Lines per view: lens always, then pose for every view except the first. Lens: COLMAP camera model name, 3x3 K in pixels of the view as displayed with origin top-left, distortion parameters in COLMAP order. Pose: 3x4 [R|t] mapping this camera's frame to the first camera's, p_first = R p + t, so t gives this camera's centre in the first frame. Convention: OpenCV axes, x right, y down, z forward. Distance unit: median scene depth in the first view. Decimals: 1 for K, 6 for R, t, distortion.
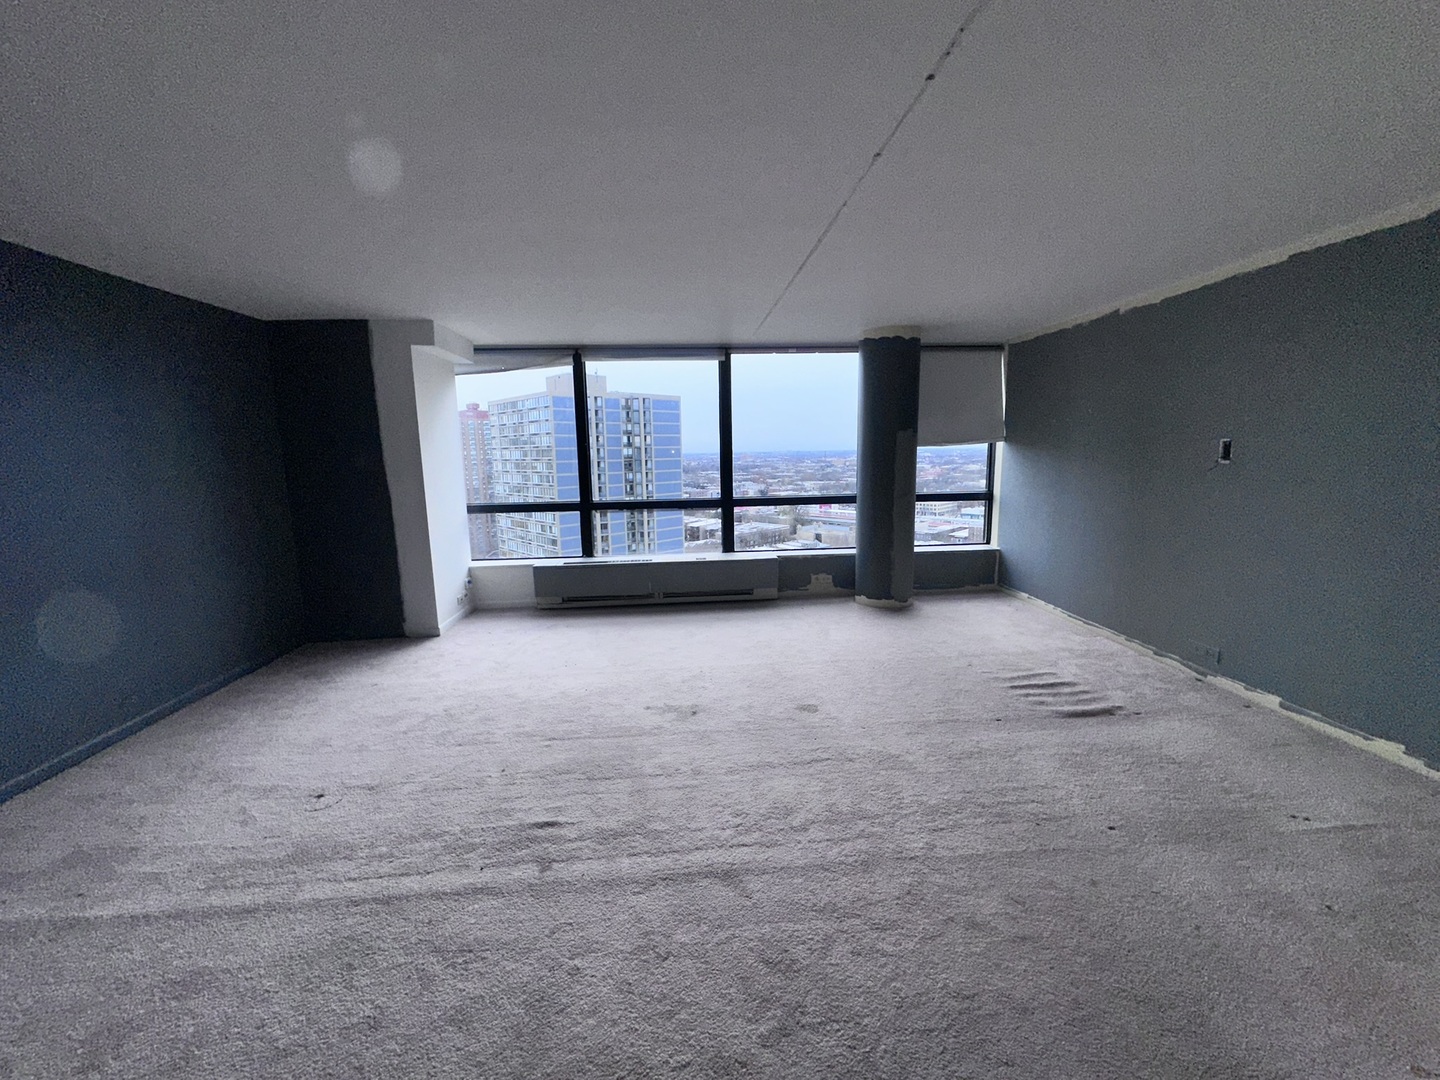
lens RADIAL K [[577.2, 0, 719.7], [0, 577.2, 538.6], [0, 0, 1]] dist [-0.003871, 0.000990]
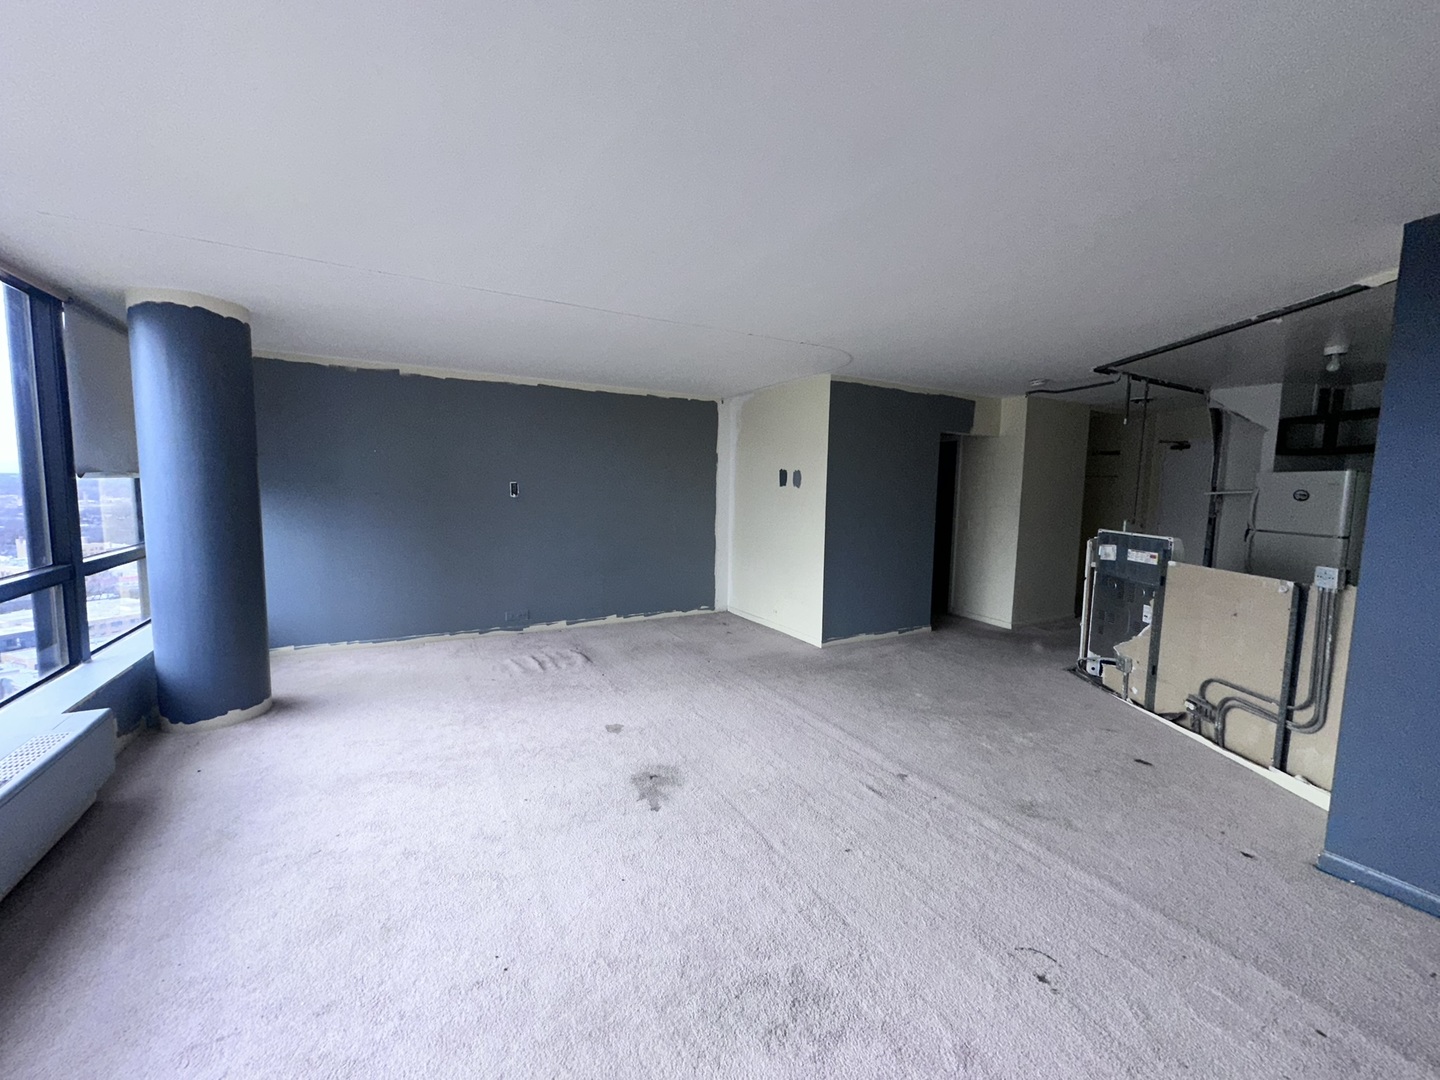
lens RADIAL K [[577.2, 0, 718.8], [0, 577.2, 533.7], [0, 0, 1]] dist [-0.003871, 0.000990]
pose [[-0.413840, -0.068975, 0.907733, -0.656459], [0.127218, 0.982959, 0.132690, -0.134040], [-0.901417, 0.170392, -0.398013, 0.895083]]
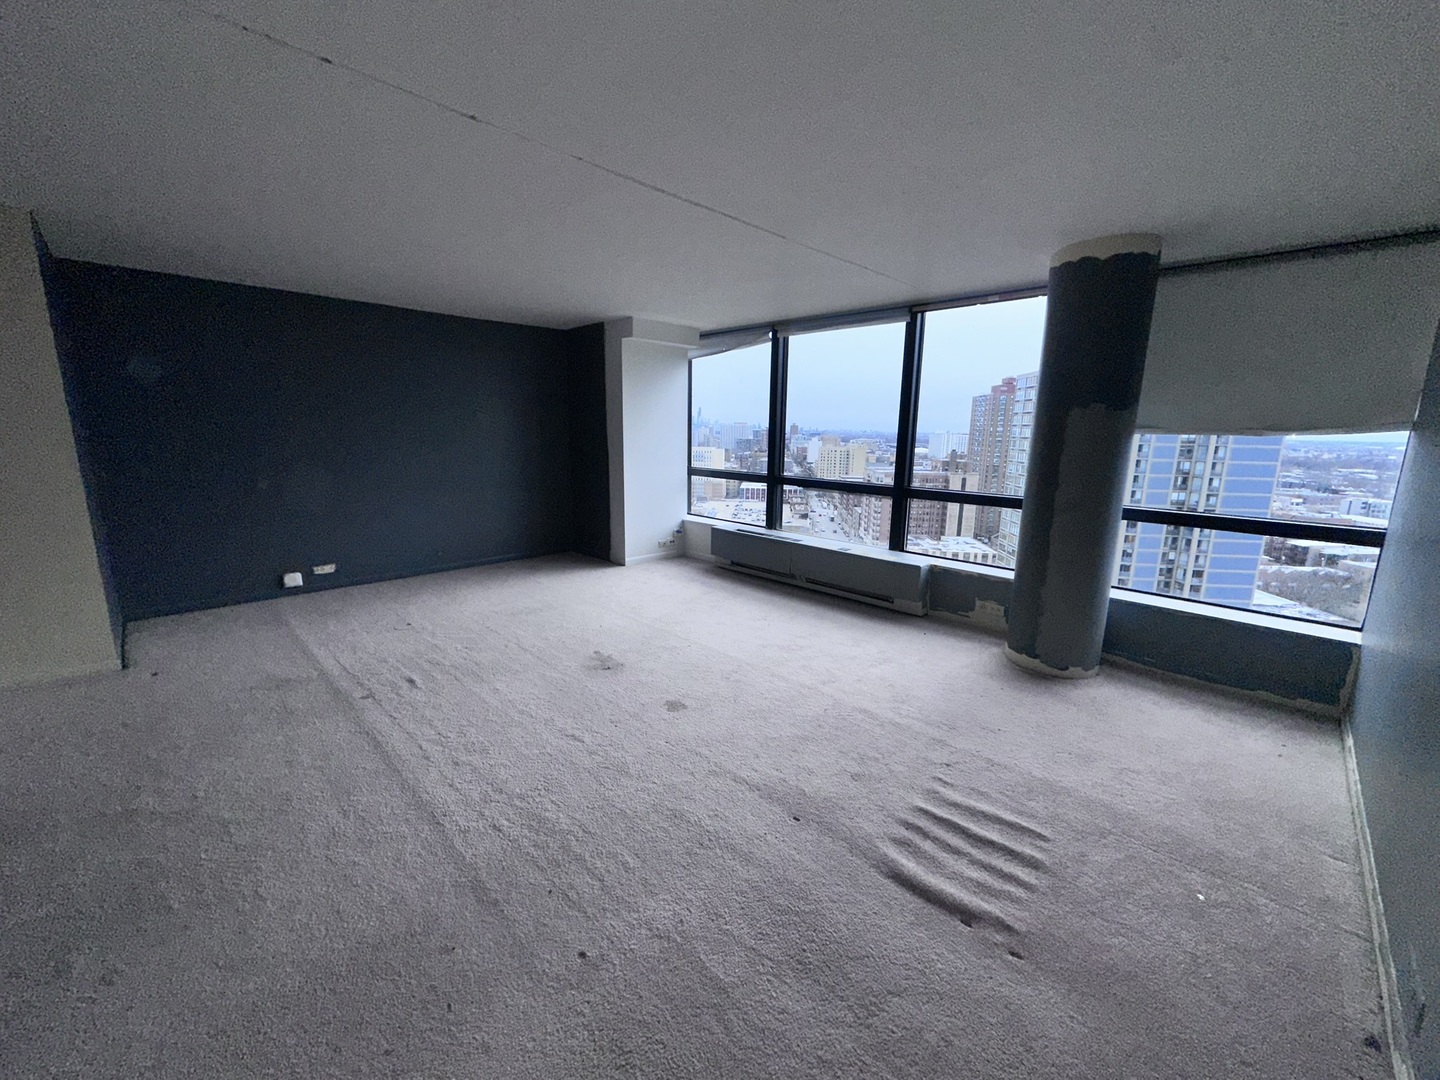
lens RADIAL K [[577.2, 0, 716.7], [0, 577.2, 536.1], [0, 0, 1]] dist [-0.003871, 0.000990]
pose [[0.651024, 0.170568, -0.739645, 0.630497], [-0.143284, 0.984522, 0.100922, -0.059895], [0.745411, 0.040276, 0.665387, 0.315576]]
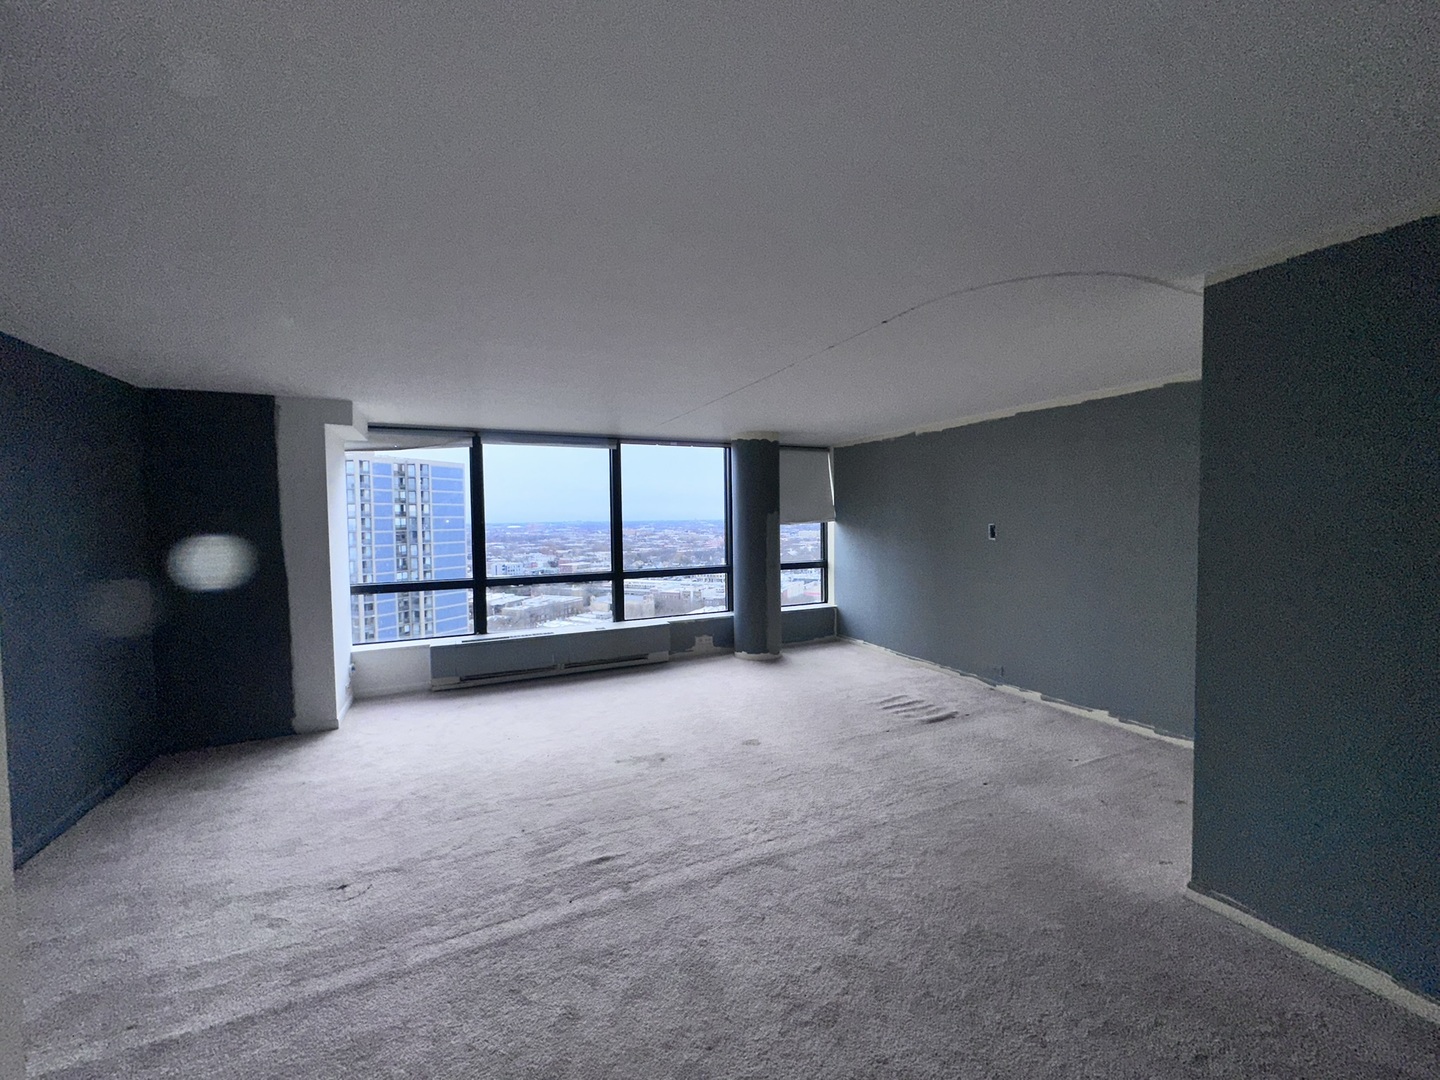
lens RADIAL K [[577.2, 0, 721.0], [0, 577.2, 539.0], [0, 0, 1]] dist [-0.003871, 0.000990]
pose [[0.935534, -0.006704, 0.353172, -0.251707], [0.049096, 0.992583, -0.111211, -0.000113], [-0.349807, 0.121381, 0.928925, -0.120904]]
